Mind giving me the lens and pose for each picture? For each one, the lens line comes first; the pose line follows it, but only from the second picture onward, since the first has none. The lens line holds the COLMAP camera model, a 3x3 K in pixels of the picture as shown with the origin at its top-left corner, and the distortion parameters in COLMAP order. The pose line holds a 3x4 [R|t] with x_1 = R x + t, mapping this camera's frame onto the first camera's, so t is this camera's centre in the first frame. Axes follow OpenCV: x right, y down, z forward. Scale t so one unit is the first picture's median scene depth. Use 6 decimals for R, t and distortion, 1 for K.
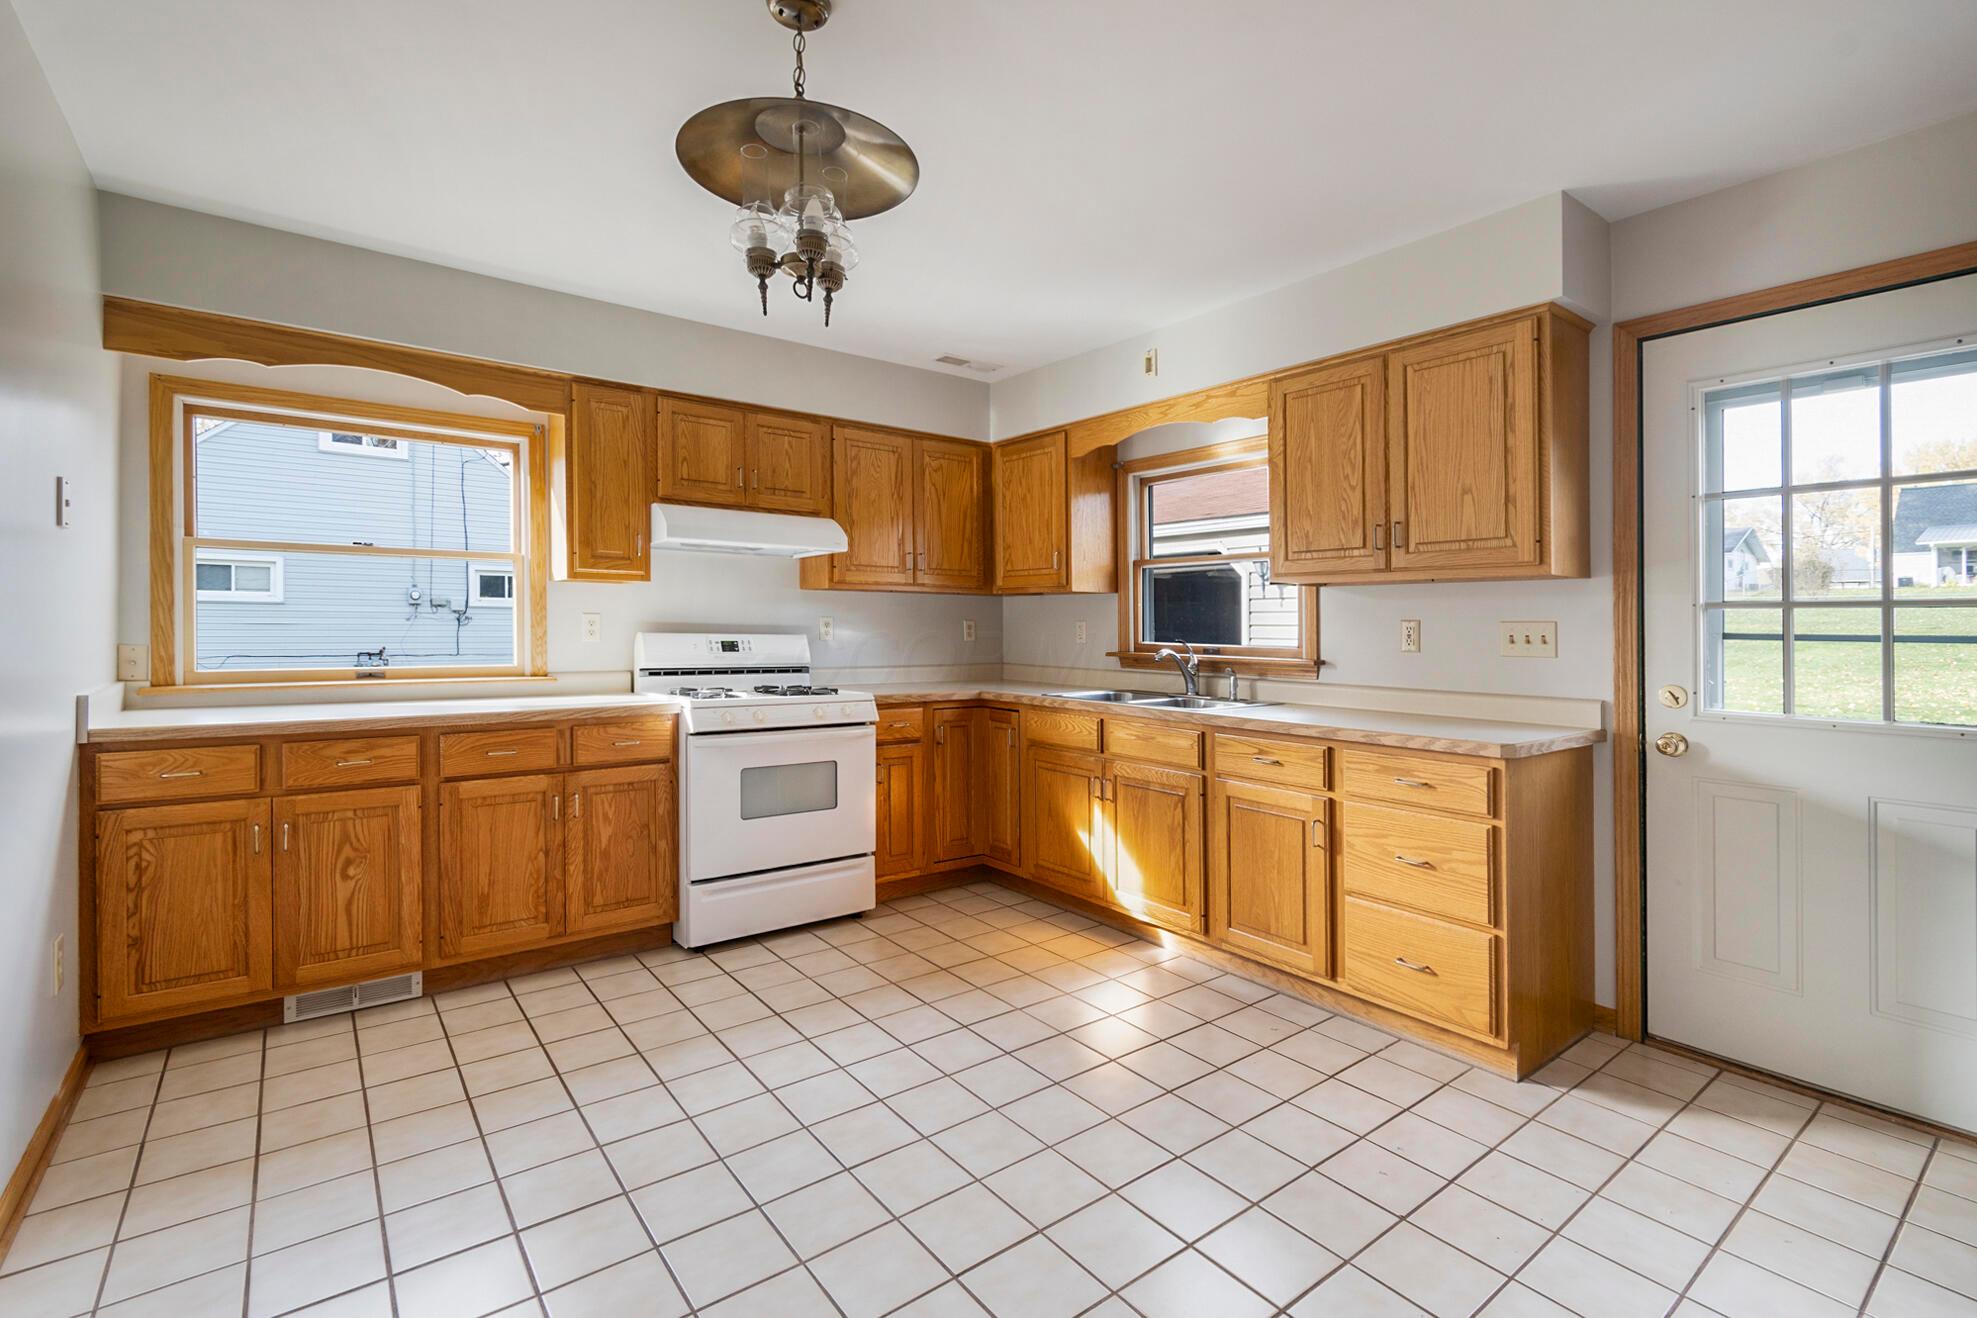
lens RADIAL K [[904.6, 0, 990.8], [0, 904.6, 634.3], [0, 0, 1]] dist [0.003250, -0.000159]
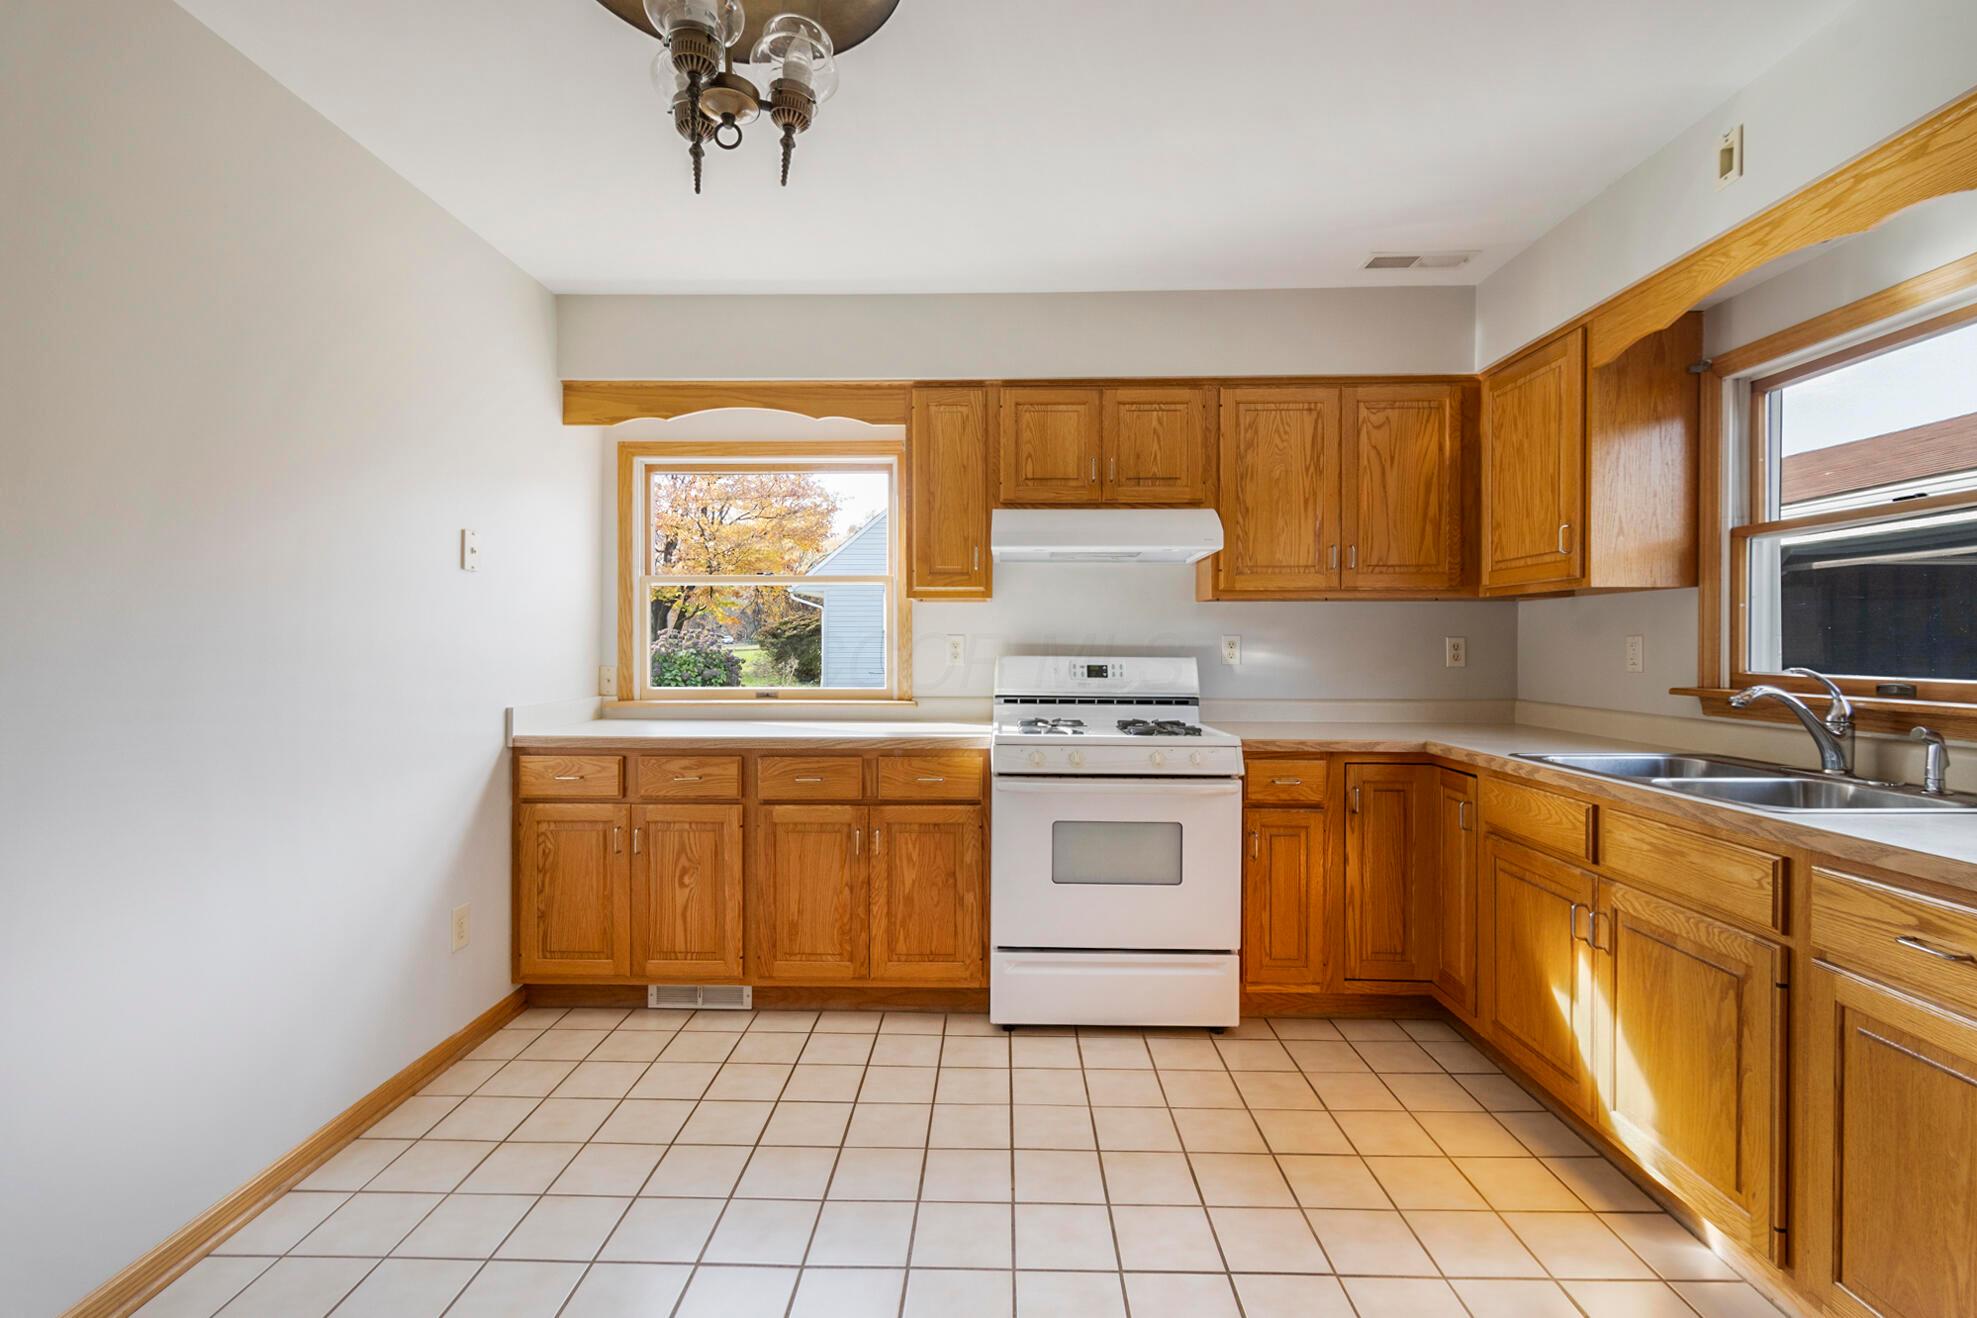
lens RADIAL K [[903.1, 0, 983.1], [0, 903.1, 670.3], [0, 0, 1]] dist [0.004006, -0.001135]
pose [[0.777795, 0.009228, -0.628450, 0.176135], [0.000723, 0.999878, 0.015577, -0.001232], [0.628518, -0.012571, 0.777694, 0.301049]]
